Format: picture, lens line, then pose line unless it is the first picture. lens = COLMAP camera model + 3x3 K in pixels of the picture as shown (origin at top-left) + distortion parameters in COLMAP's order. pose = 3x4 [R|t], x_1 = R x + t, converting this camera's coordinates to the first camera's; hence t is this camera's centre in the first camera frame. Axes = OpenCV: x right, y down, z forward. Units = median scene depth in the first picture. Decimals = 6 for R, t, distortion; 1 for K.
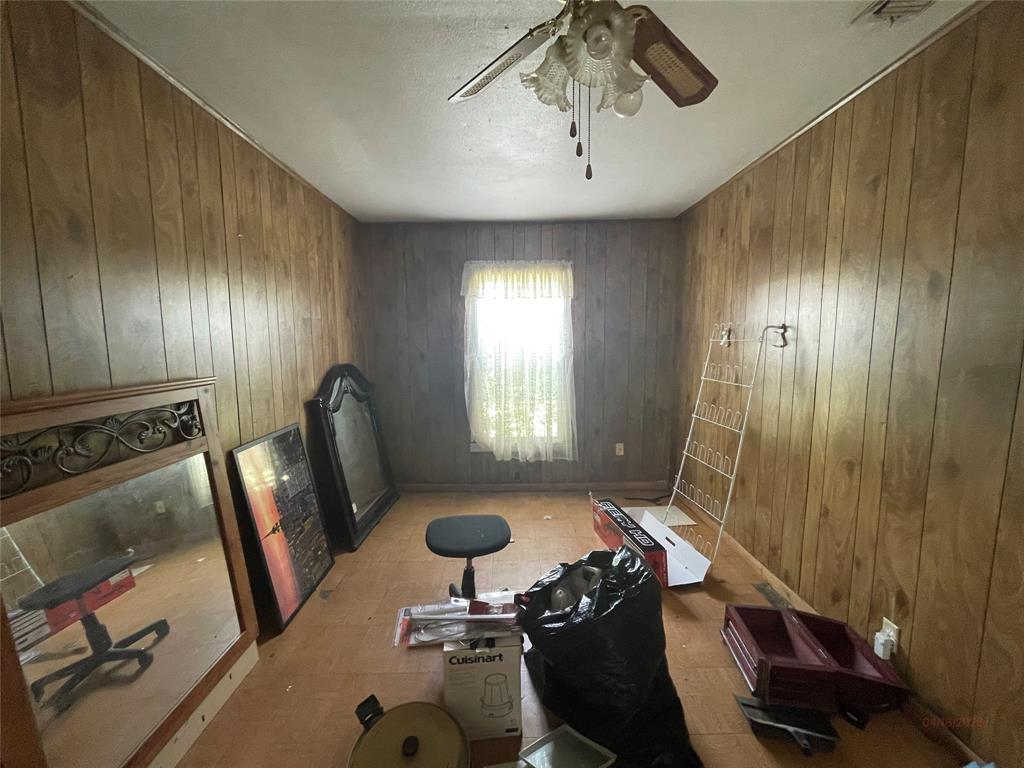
lens RADIAL K [[415.6, 0, 509.5], [0, 415.6, 381.8], [0, 0, 1]] dist [0.000608, -0.000377]
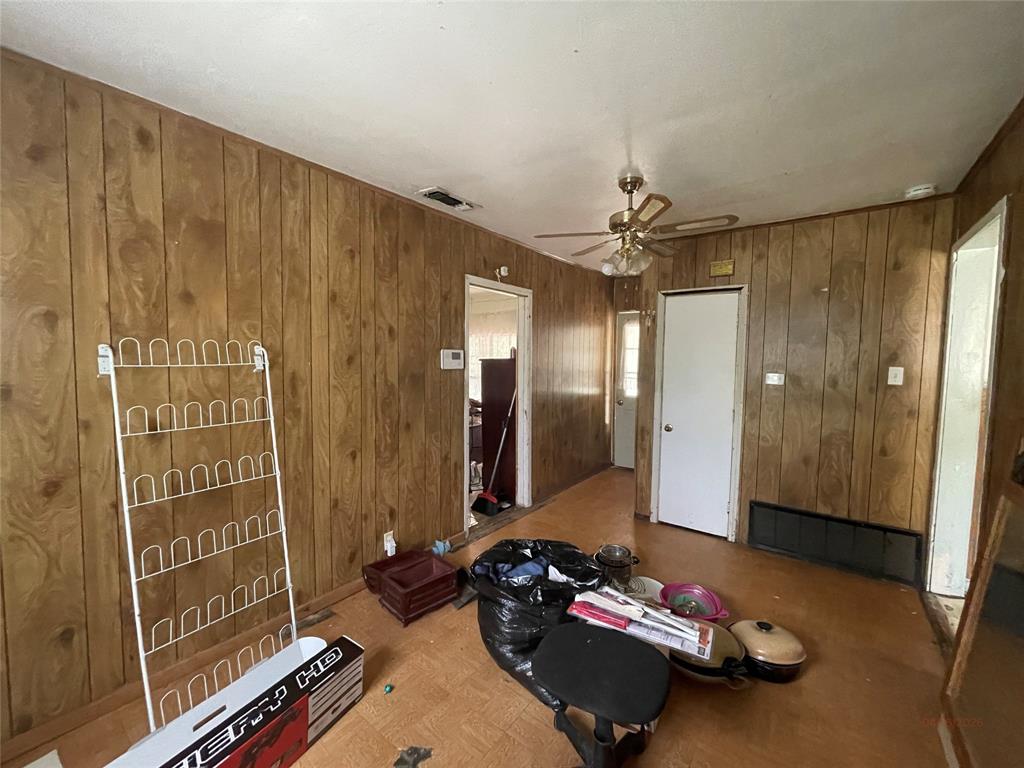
lens RADIAL K [[415.6, 0, 509.5], [0, 415.6, 381.8], [0, 0, 1]] dist [0.000608, -0.000377]
pose [[-0.790403, -0.027493, 0.611970, -0.414401], [0.068596, 0.988737, 0.133016, -0.181014], [-0.608735, 0.147115, -0.779615, 1.730013]]
